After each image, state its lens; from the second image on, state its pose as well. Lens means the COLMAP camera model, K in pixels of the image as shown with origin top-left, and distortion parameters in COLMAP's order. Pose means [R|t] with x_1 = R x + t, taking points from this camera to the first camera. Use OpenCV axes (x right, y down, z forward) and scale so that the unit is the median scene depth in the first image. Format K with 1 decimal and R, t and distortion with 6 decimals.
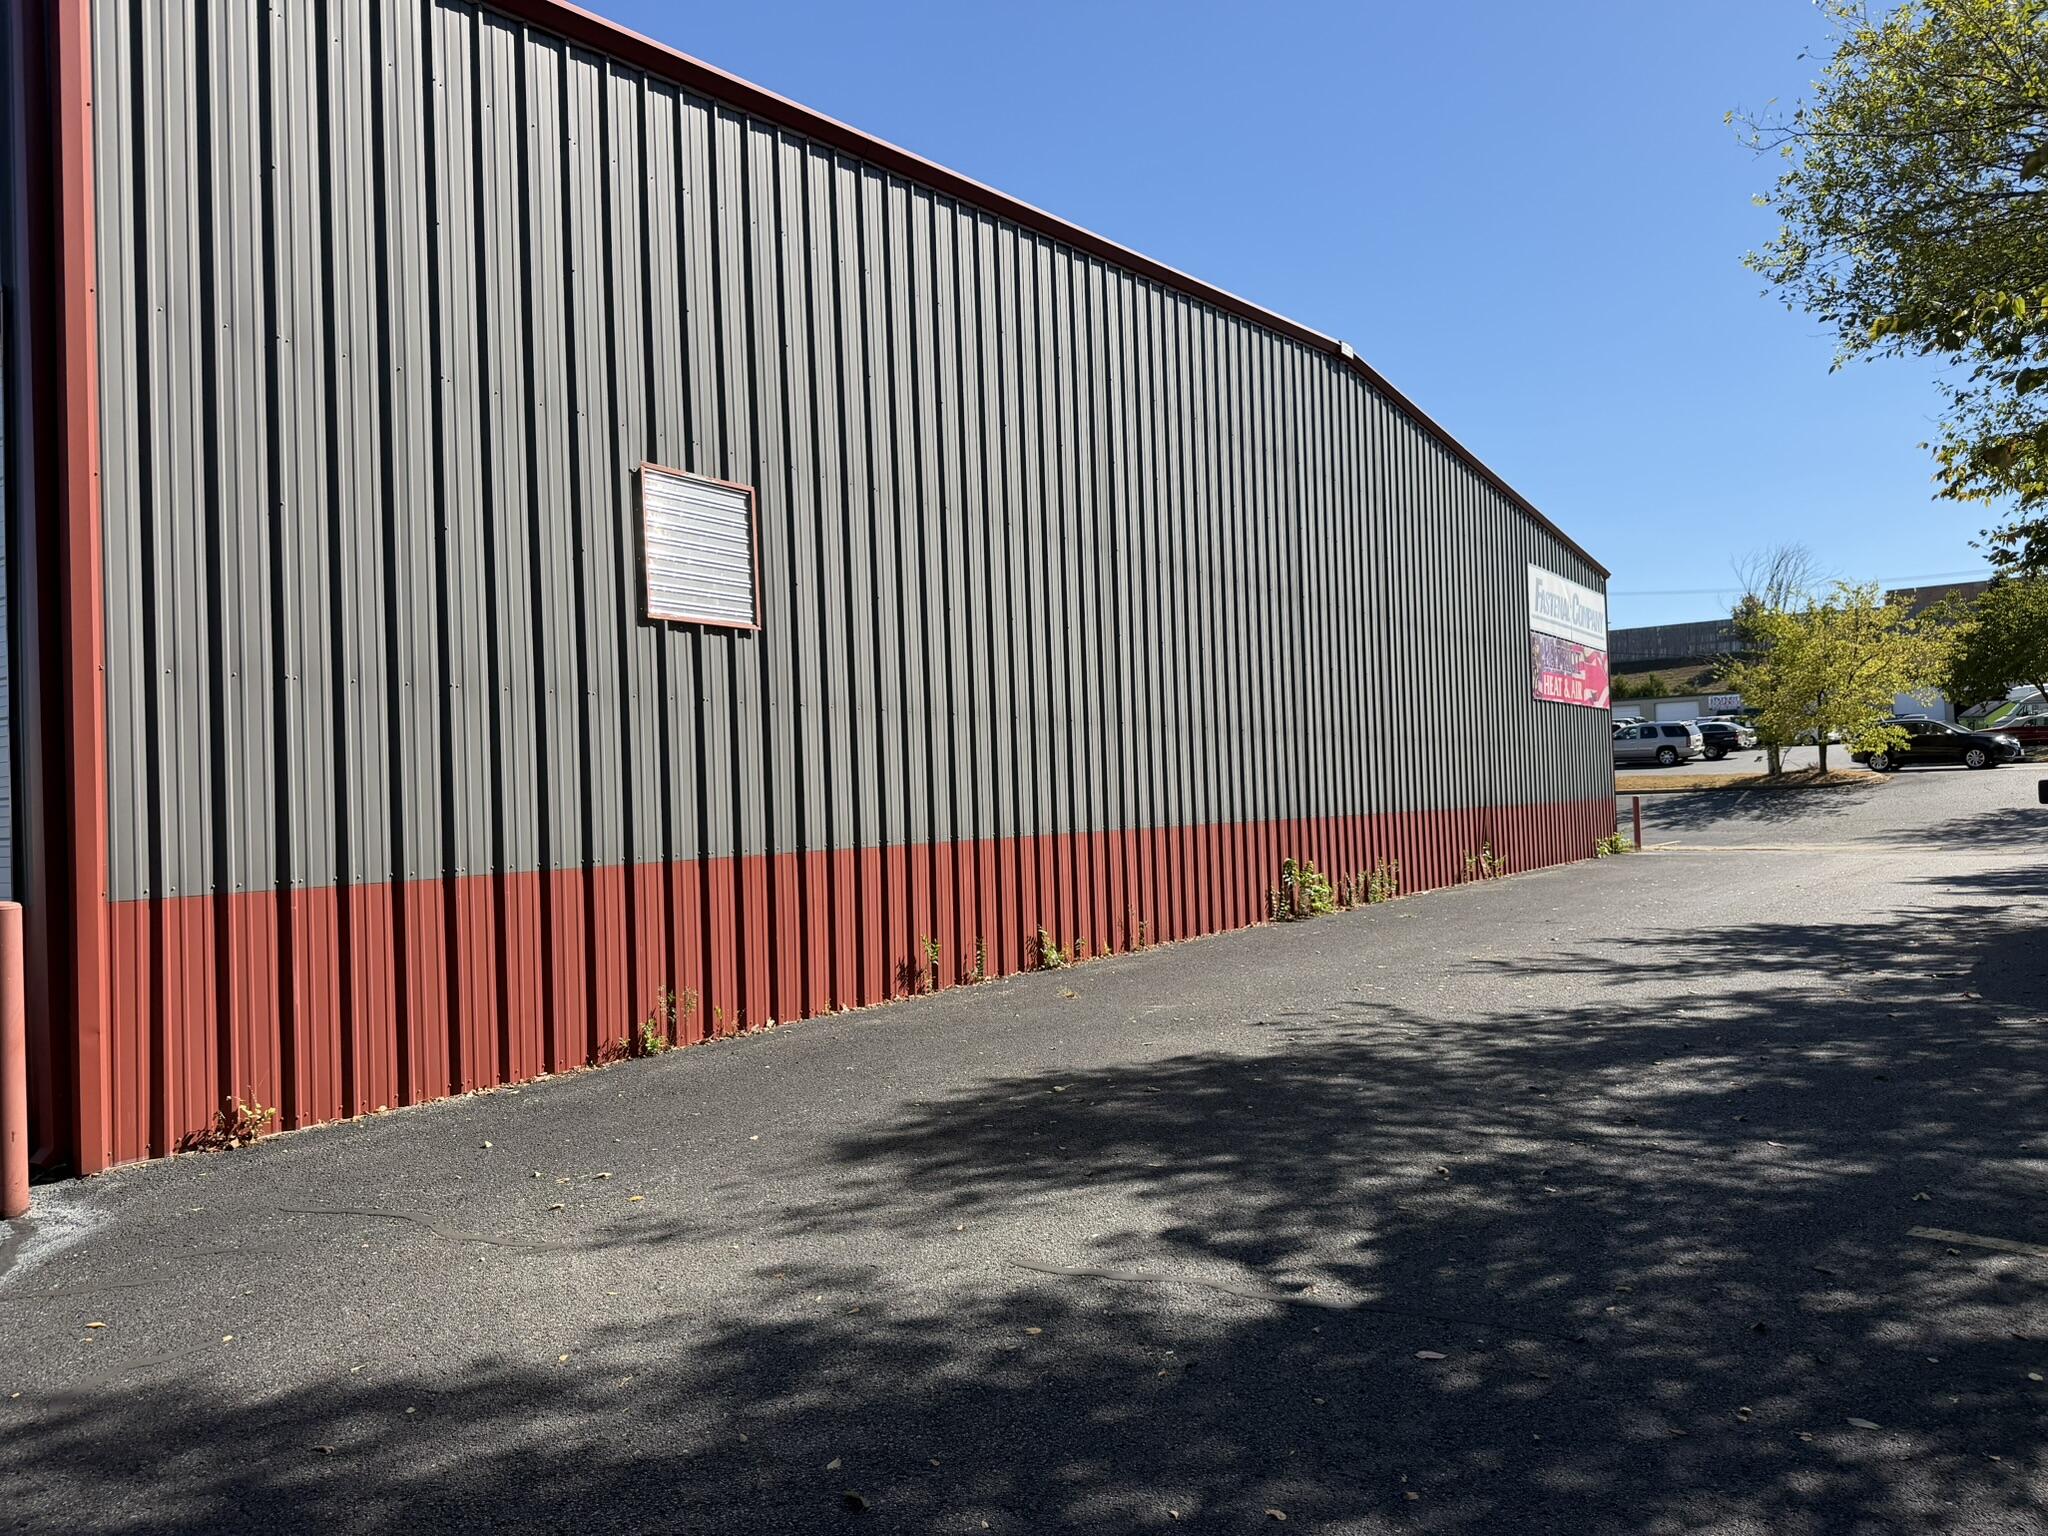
lens RADIAL K [[1440.4, 0, 1047.8], [0, 1440.4, 786.5], [0, 0, 1]] dist [0.058730, -0.074550]
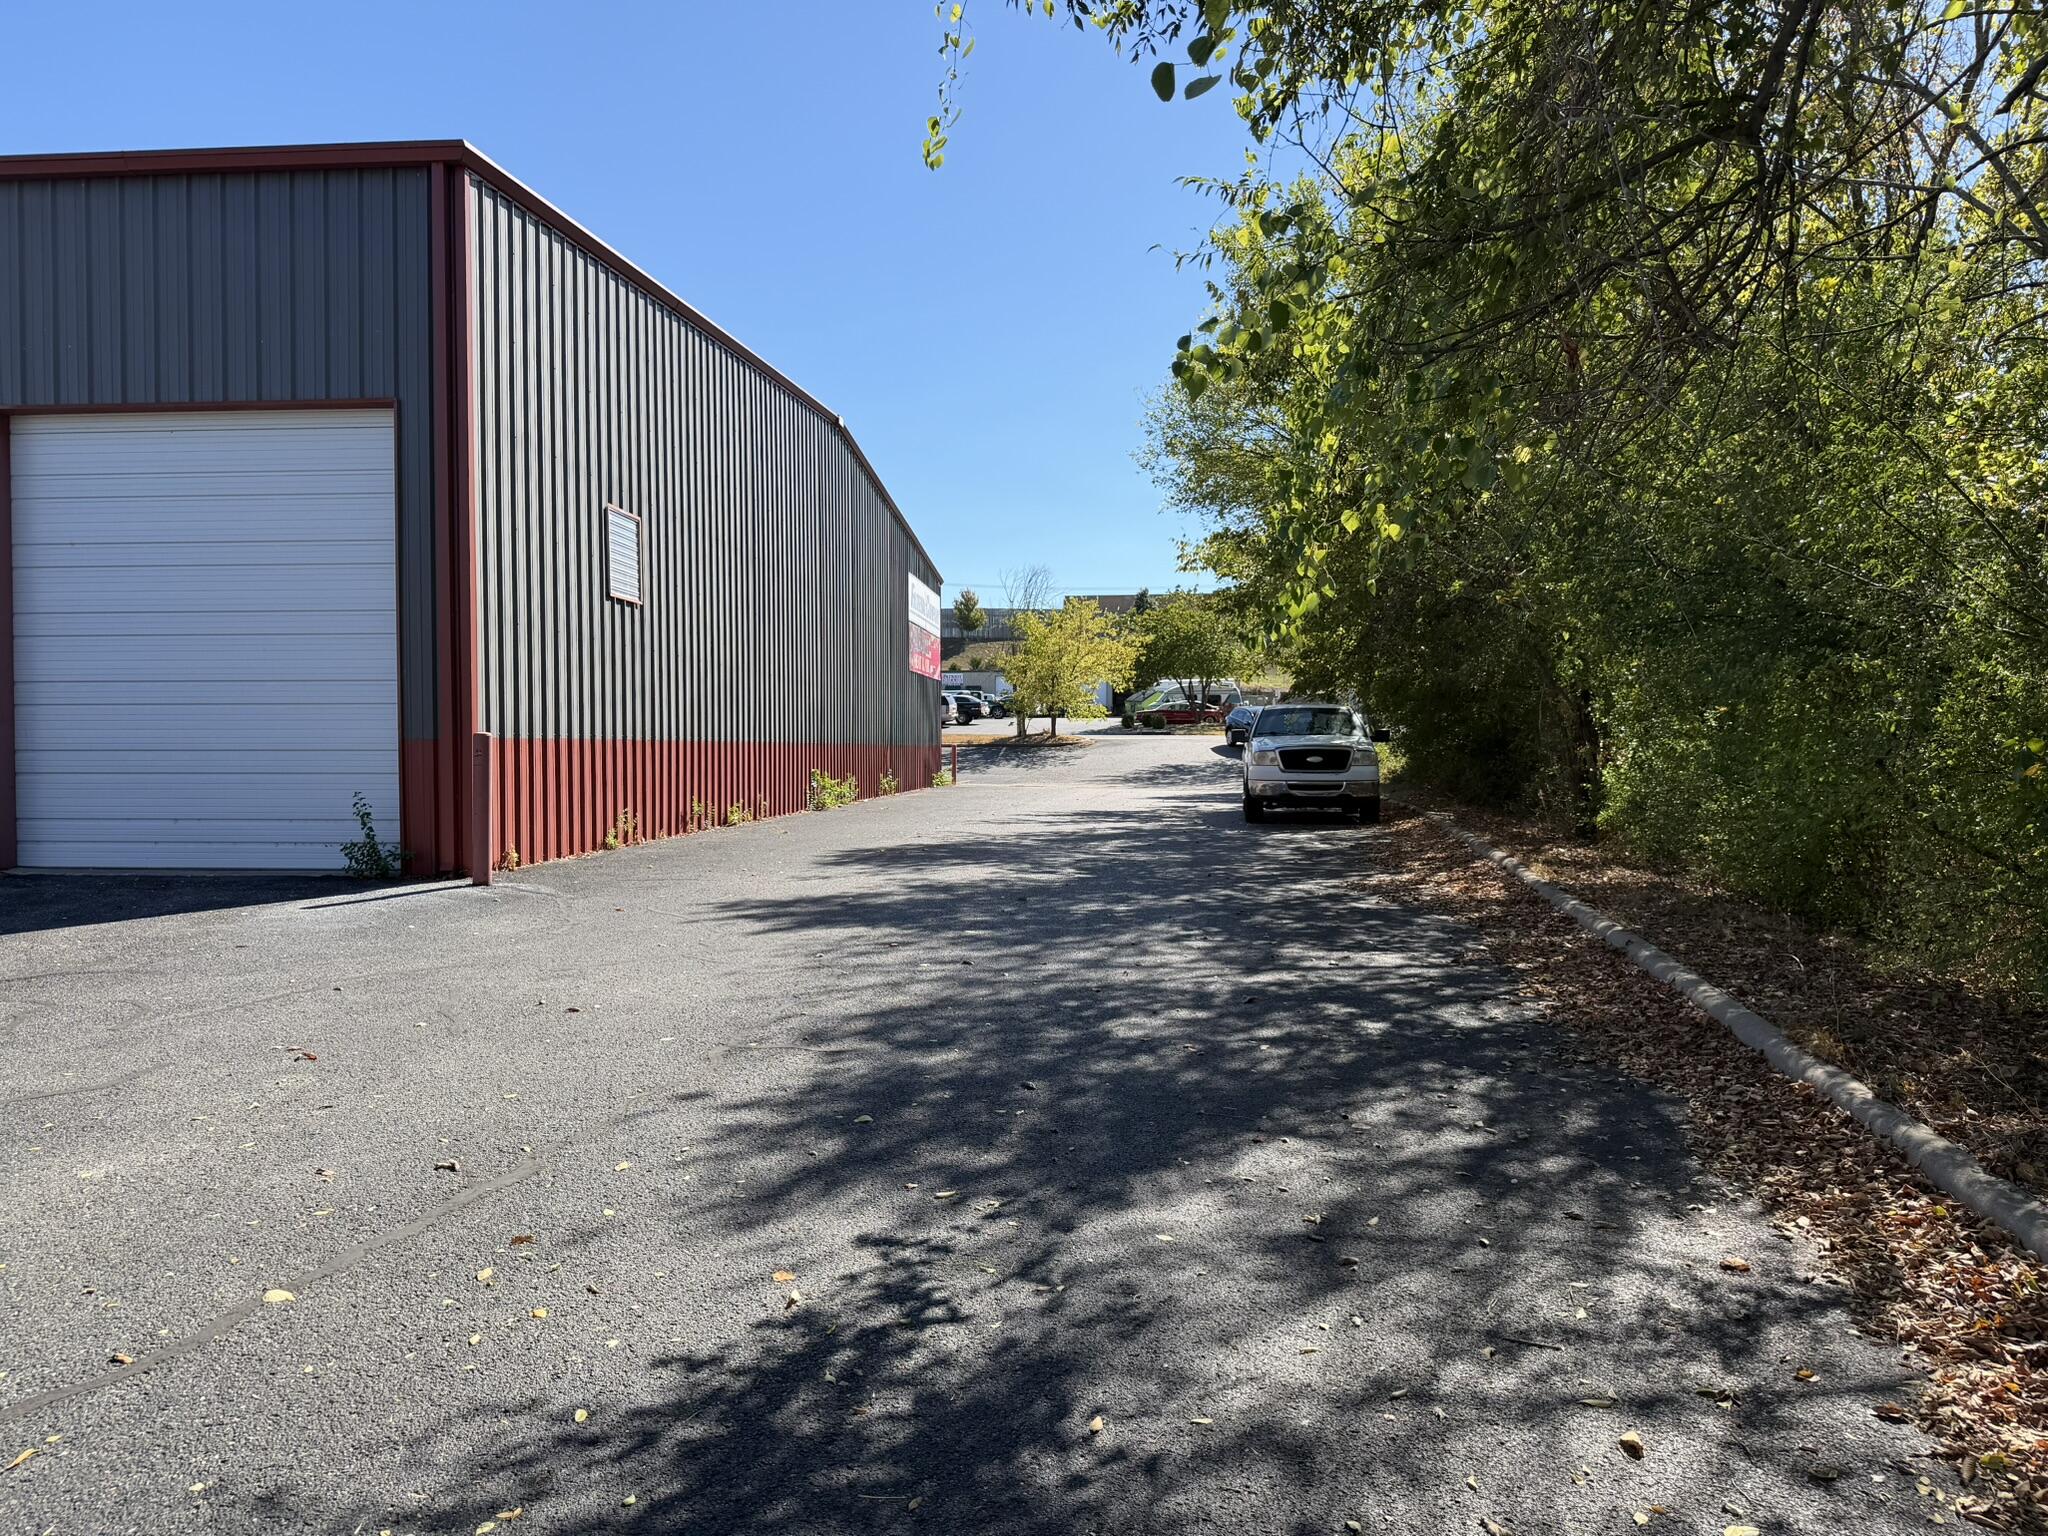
lens RADIAL K [[1440.4, 0, 1040.7], [0, 1440.4, 775.3], [0, 0, 1]] dist [0.058730, -0.074550]
pose [[0.864774, 0.025702, 0.501504, -0.238444], [-0.035989, 0.999293, 0.010845, 0.020439], [-0.500871, -0.027427, 0.865087, -0.254930]]
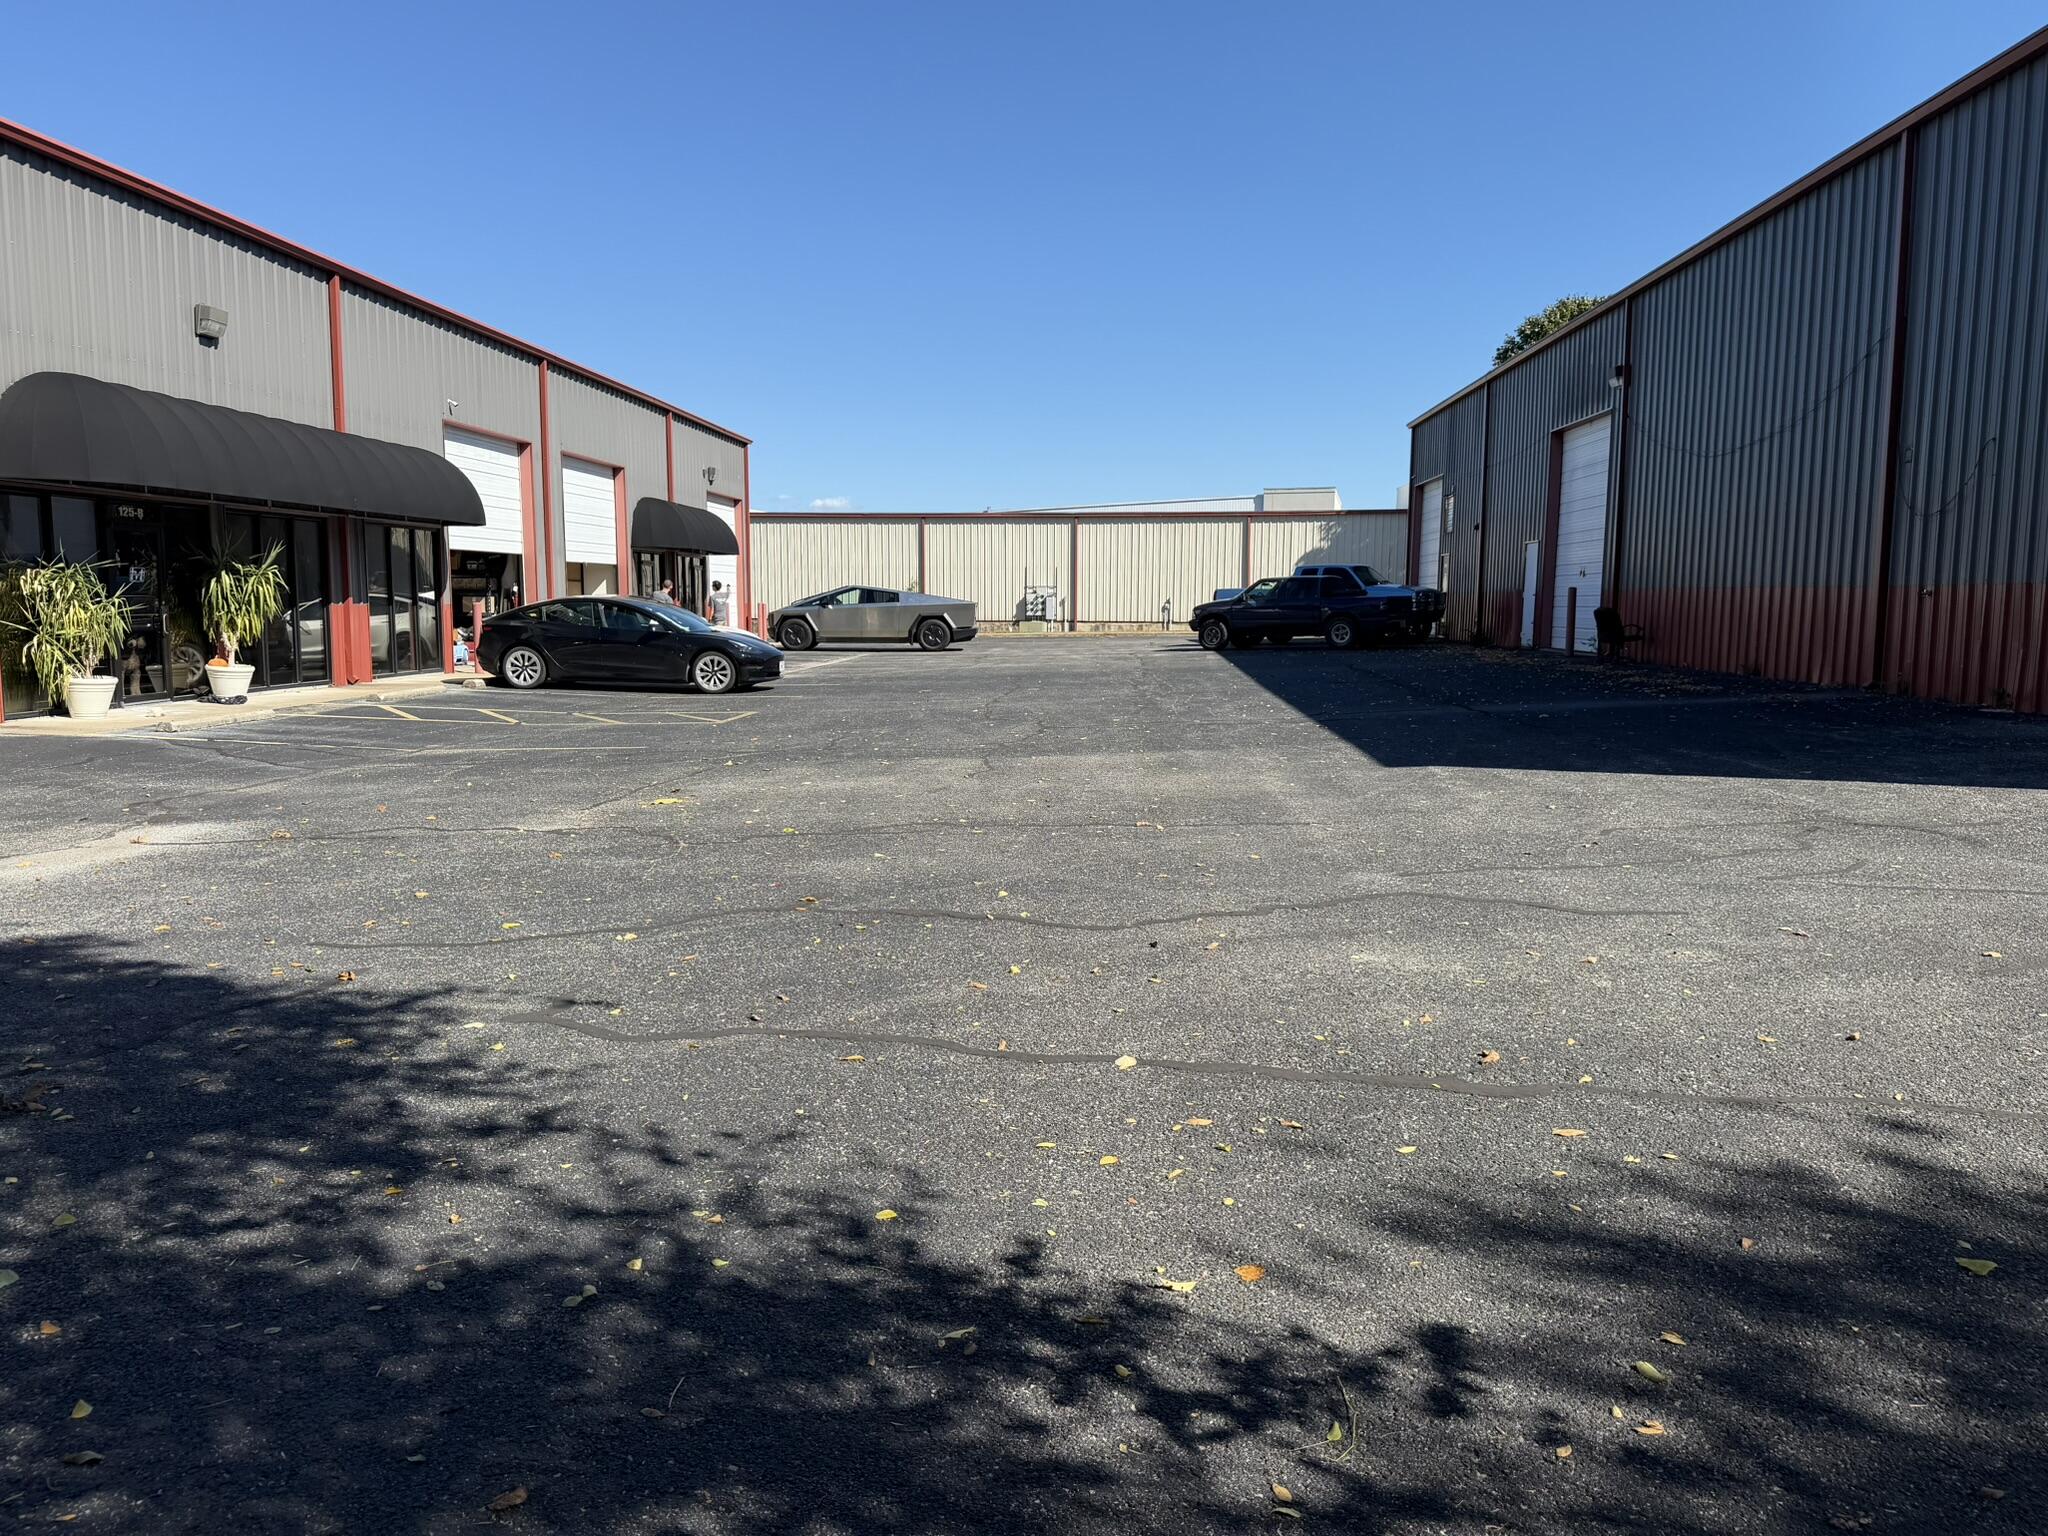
lens RADIAL K [[1440.4, 0, 1030.2], [0, 1440.4, 774.4], [0, 0, 1]] dist [0.058730, -0.074550]
pose [[0.488092, 0.143407, -0.860930, -0.102681], [-0.011378, 0.987371, 0.158018, 0.019144], [0.872718, -0.067331, 0.483559, -0.179902]]
